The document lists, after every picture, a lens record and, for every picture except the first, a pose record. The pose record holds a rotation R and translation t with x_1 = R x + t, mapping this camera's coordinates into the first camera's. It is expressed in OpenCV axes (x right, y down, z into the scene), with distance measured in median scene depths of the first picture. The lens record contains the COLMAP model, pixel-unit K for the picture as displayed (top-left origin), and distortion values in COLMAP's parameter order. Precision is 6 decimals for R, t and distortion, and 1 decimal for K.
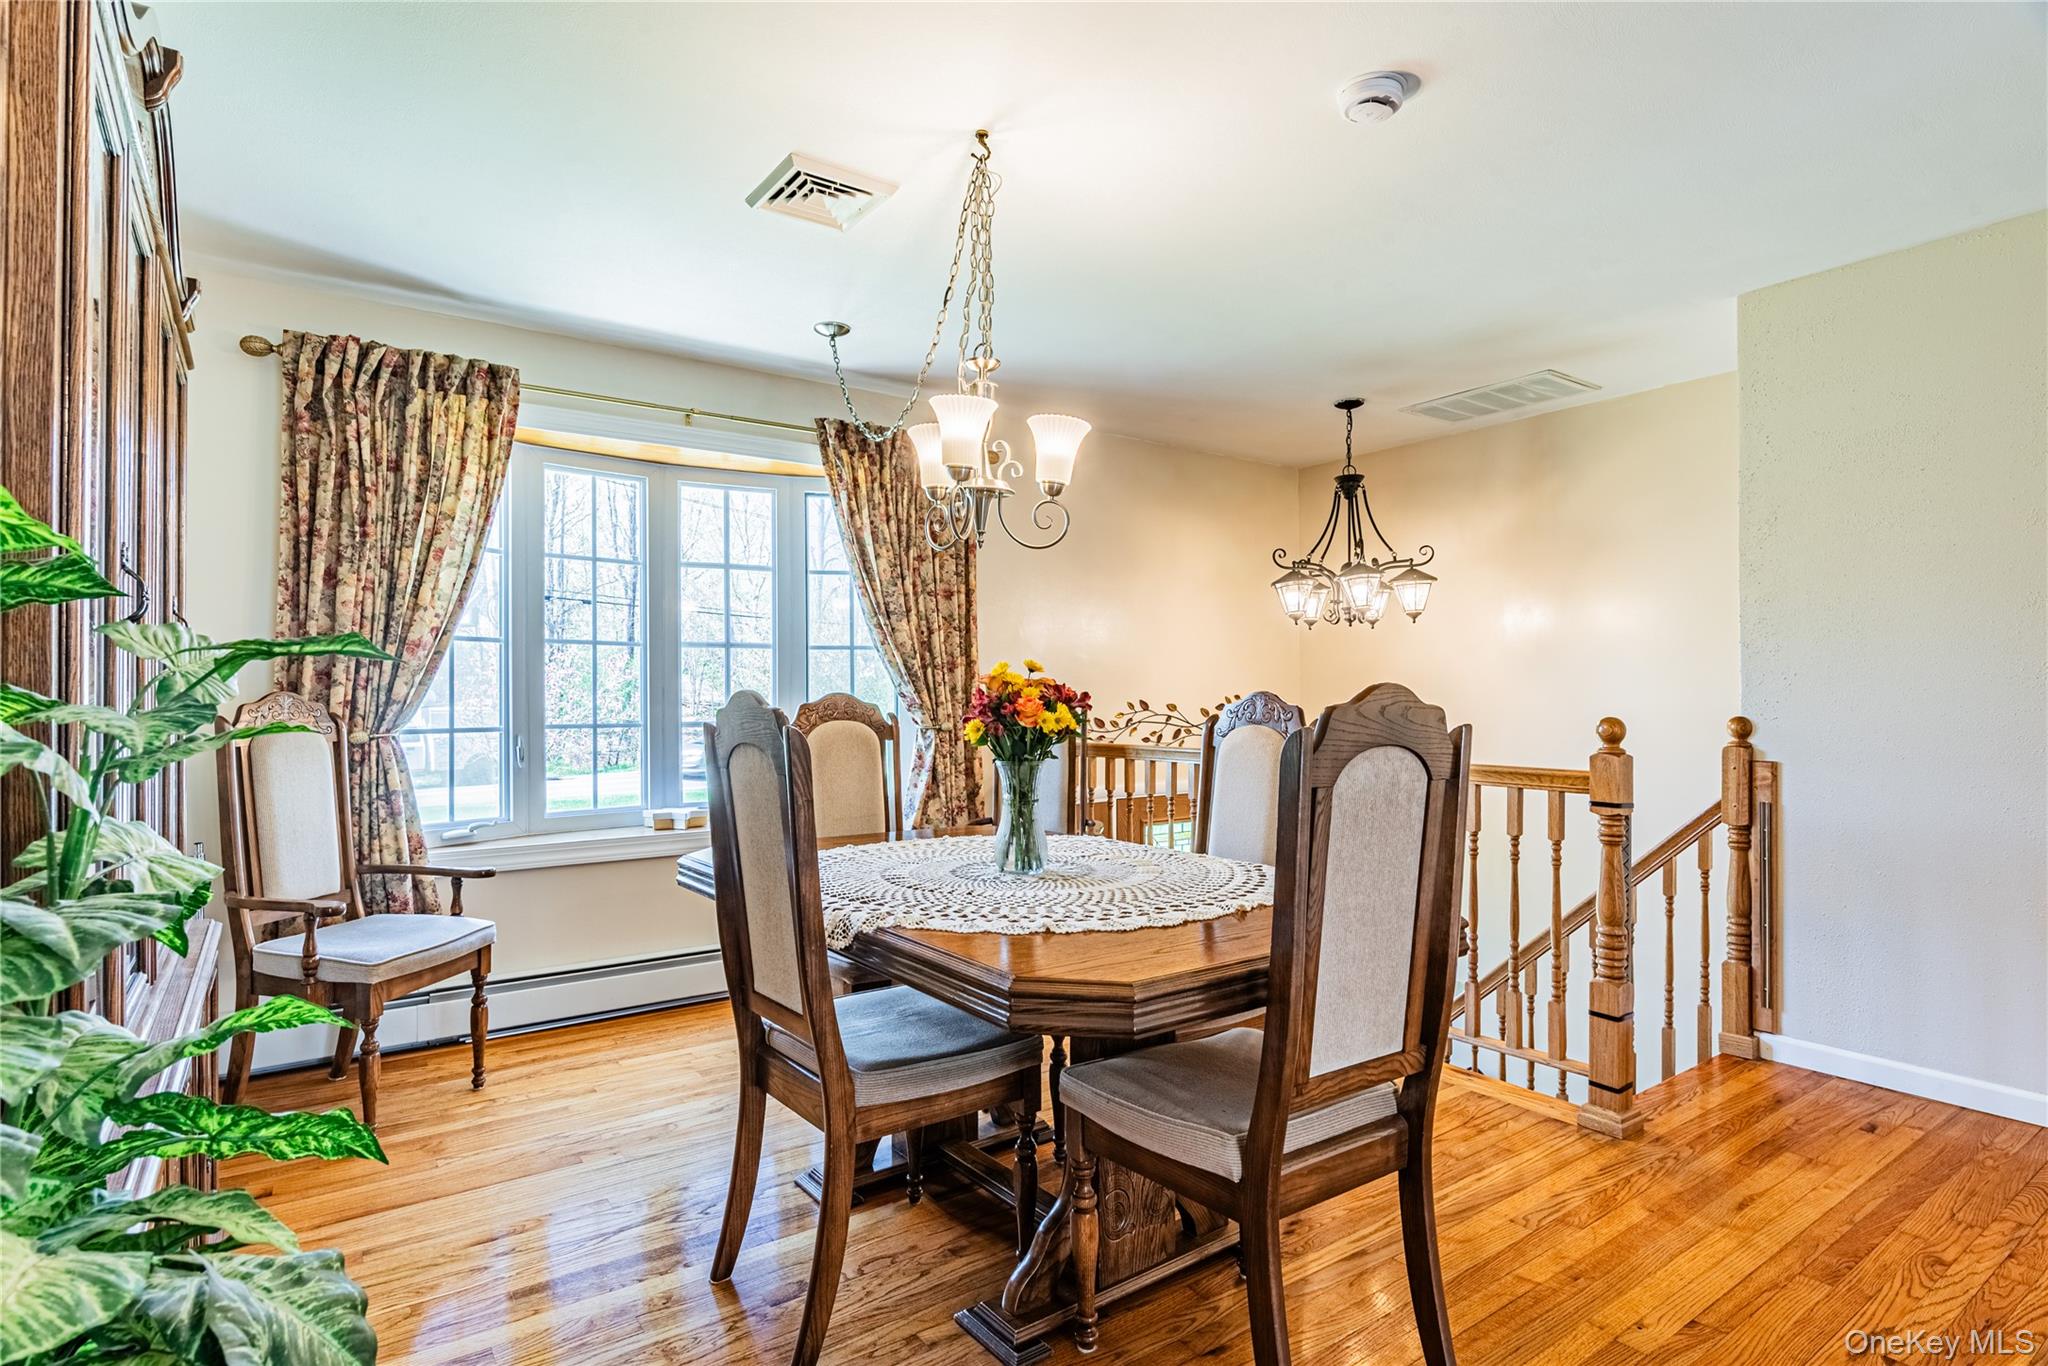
lens RADIAL K [[1044.6, 0, 1021.9], [0, 1044.6, 693.0], [0, 0, 1]] dist [-0.014062, -0.001455]
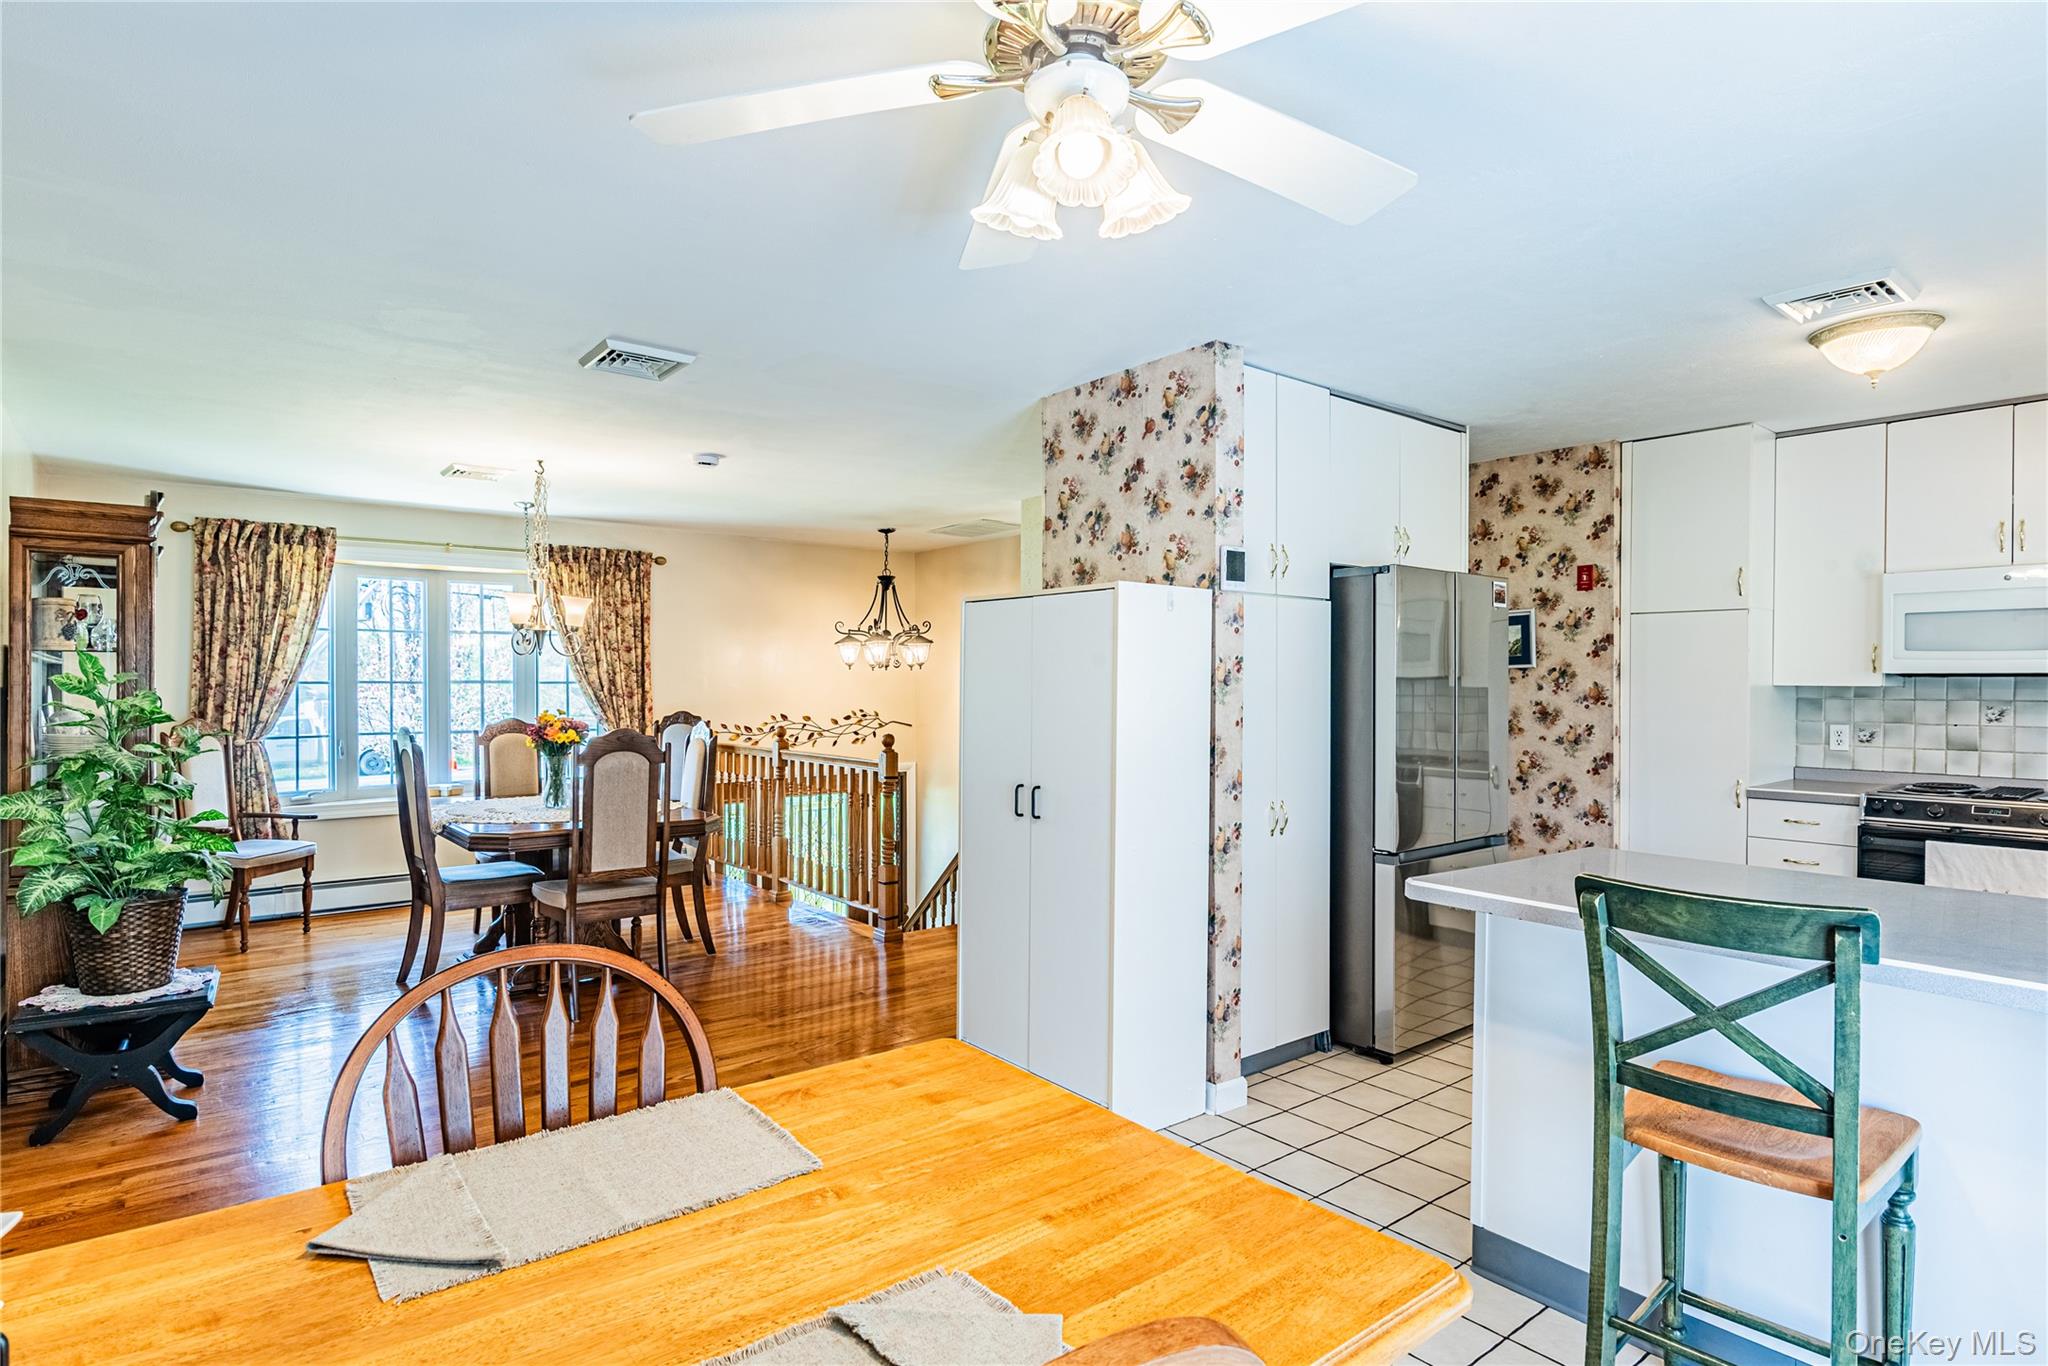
lens RADIAL K [[1044.6, 0, 1012.7], [0, 1044.6, 692.2], [0, 0, 1]] dist [-0.014062, -0.001455]
pose [[0.998052, 0.003402, 0.062292, 0.566268], [-0.003941, 0.999956, 0.008524, -0.062081], [-0.062260, -0.008753, 0.998022, -0.844422]]
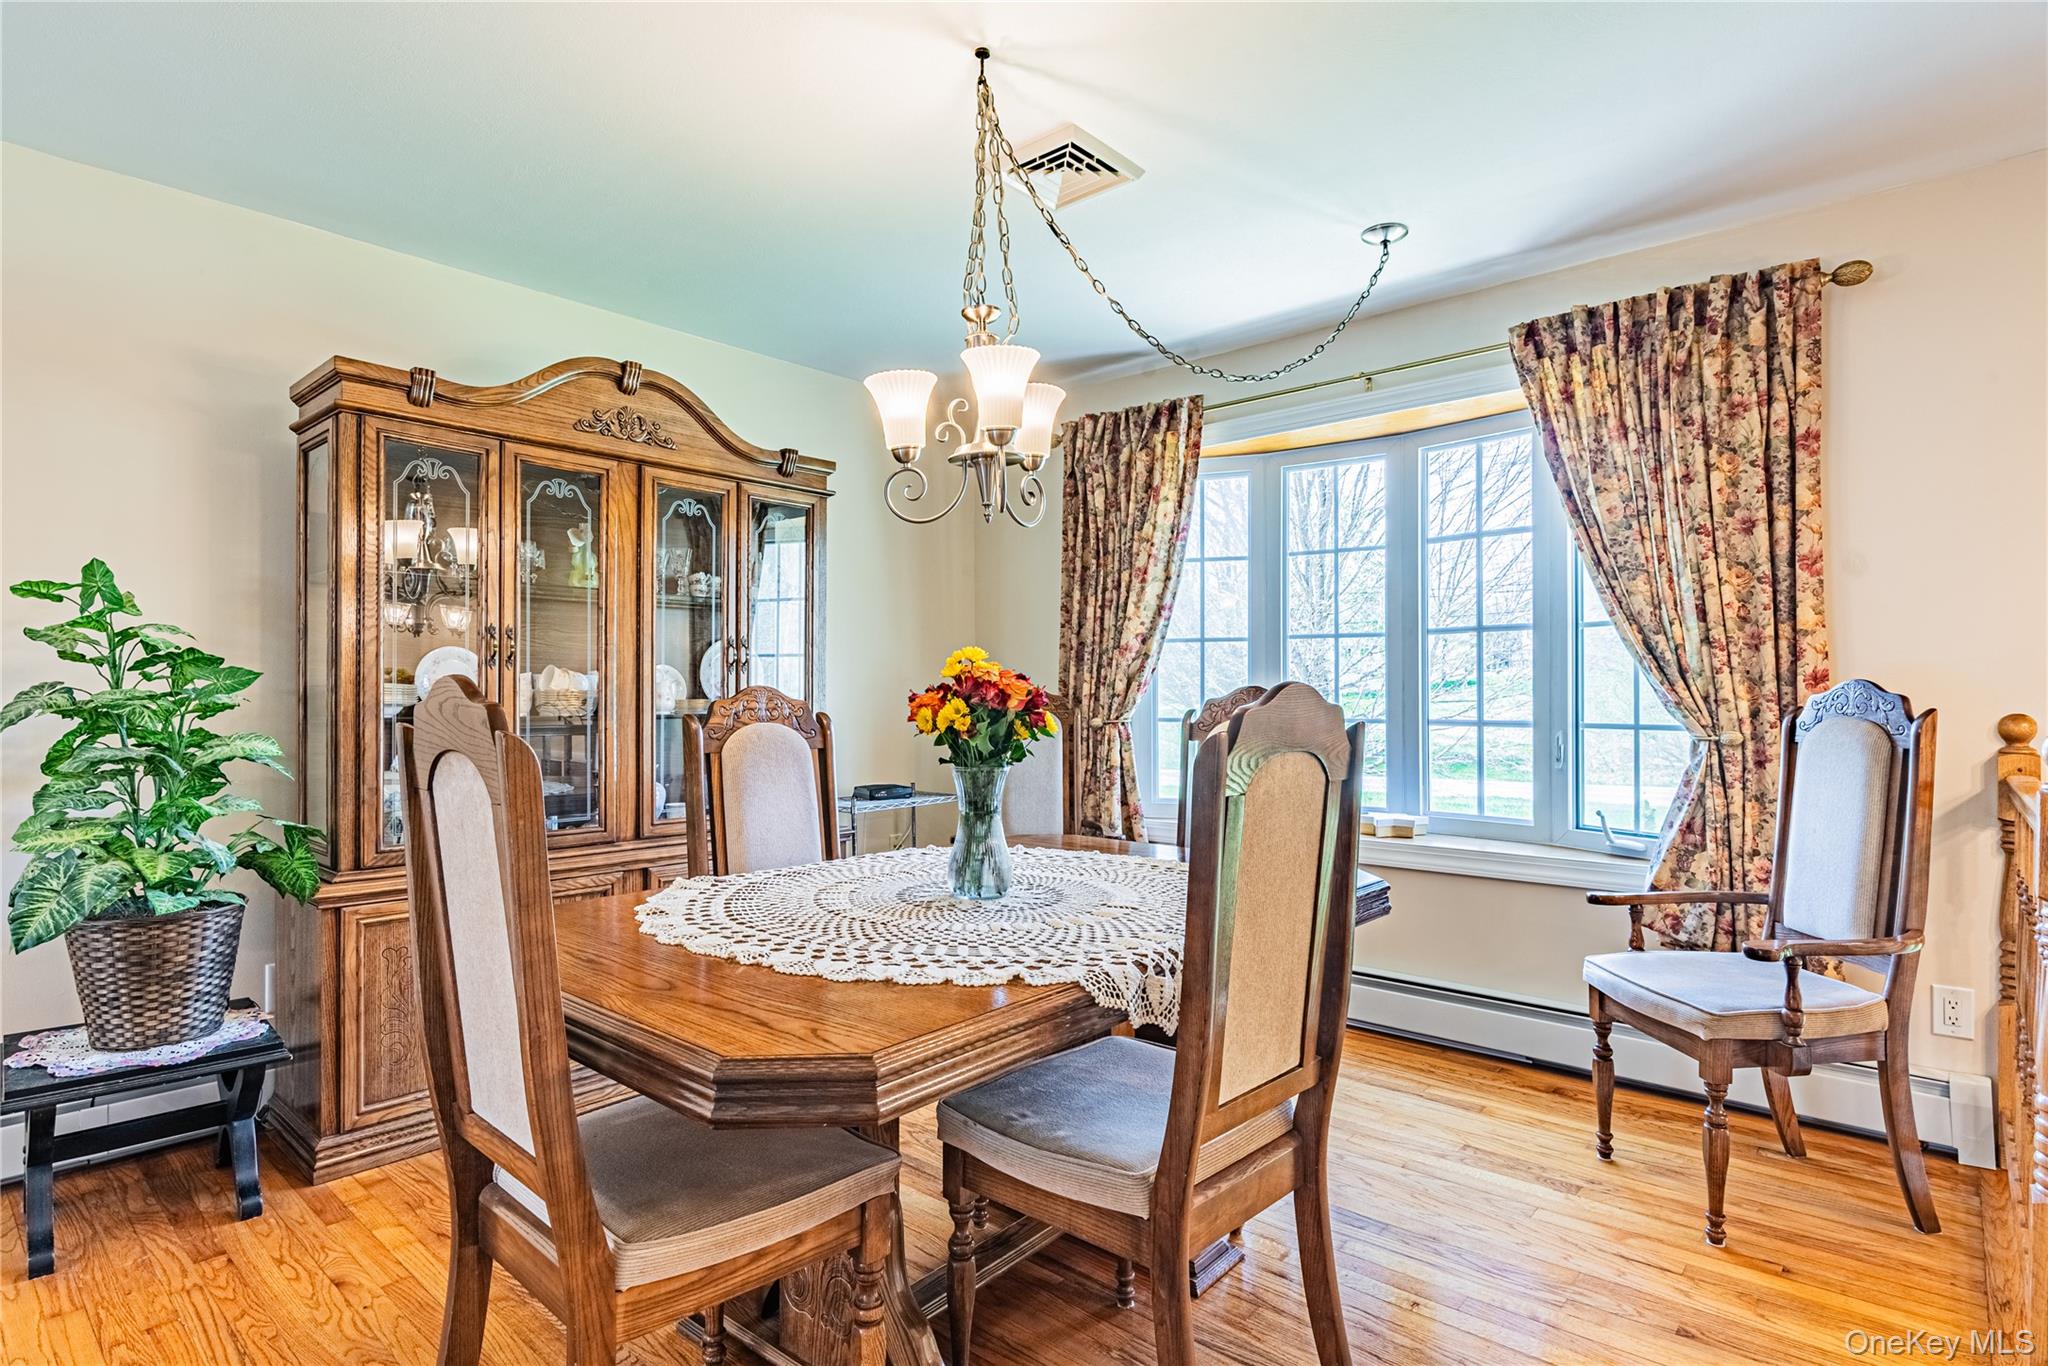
lens RADIAL K [[1044.6, 0, 1012.9], [0, 1044.6, 694.9], [0, 0, 1]] dist [-0.014062, -0.001455]
pose [[0.224707, 0.003939, -0.974419, 0.594999], [0.003839, 0.999980, 0.004927, 0.002142], [0.974419, -0.004848, 0.224687, 0.593576]]
